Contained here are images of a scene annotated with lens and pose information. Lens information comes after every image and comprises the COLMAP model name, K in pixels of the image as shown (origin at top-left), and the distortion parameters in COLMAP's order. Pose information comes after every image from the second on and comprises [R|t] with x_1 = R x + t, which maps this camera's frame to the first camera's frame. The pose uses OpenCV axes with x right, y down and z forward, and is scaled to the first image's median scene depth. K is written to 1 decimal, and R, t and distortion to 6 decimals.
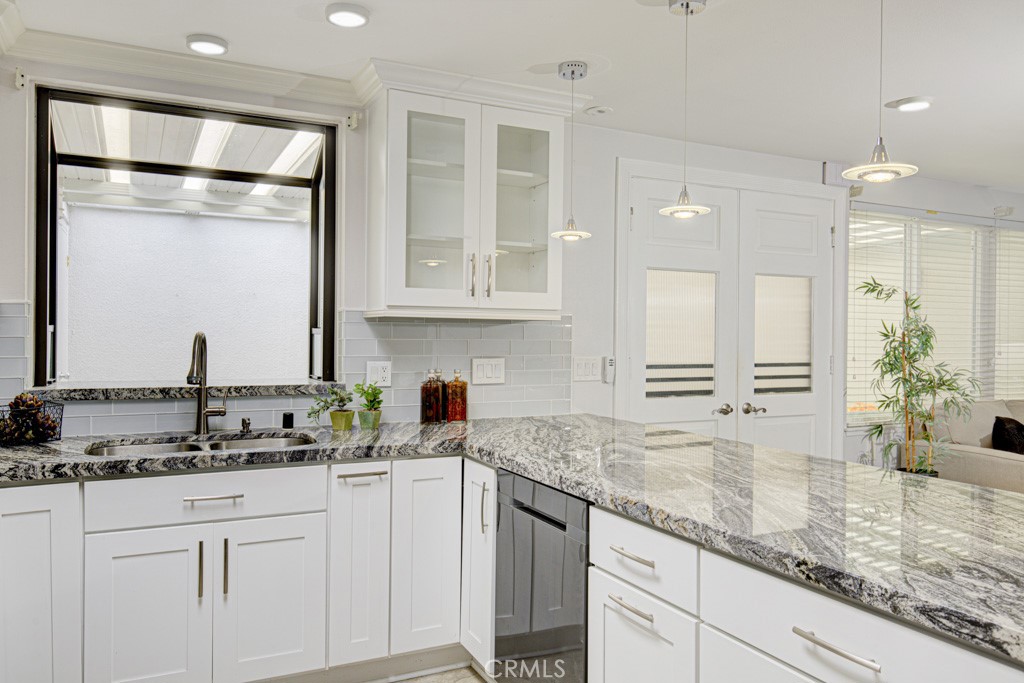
lens RADIAL K [[752.4, 0, 507.3], [0, 752.4, 337.1], [0, 0, 1]] dist [0.012560, -0.005069]
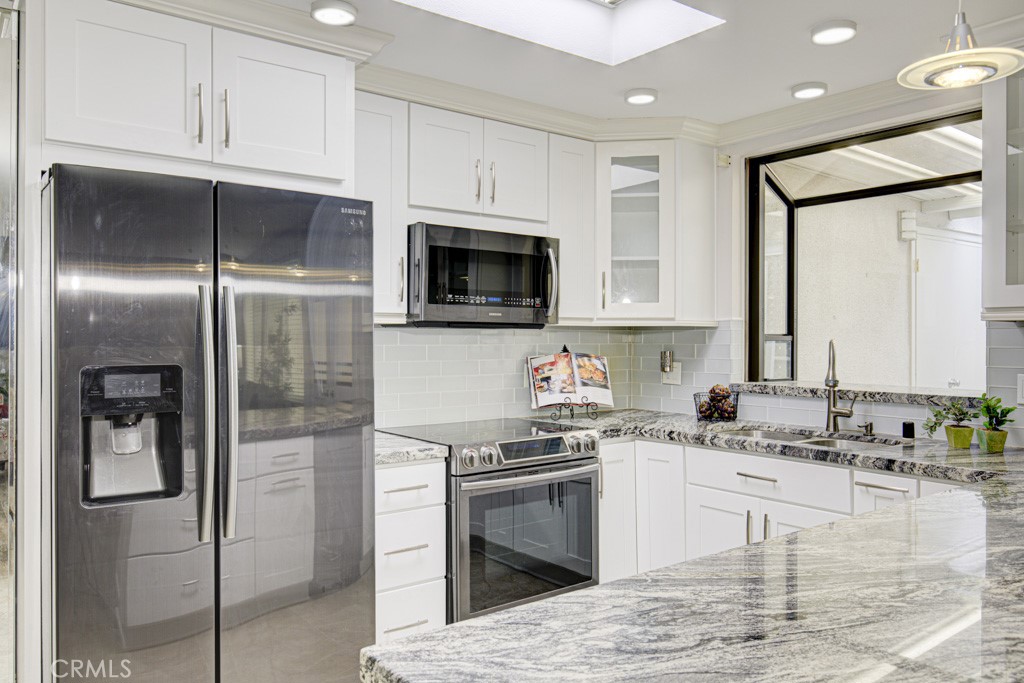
lens RADIAL K [[752.4, 0, 512.0], [0, 752.4, 343.0], [0, 0, 1]] dist [0.012560, -0.005069]
pose [[0.197202, -0.004625, -0.980352, 0.654182], [-0.004181, 0.999976, -0.005559, 0.005922], [0.980354, 0.005195, 0.197178, 0.341054]]
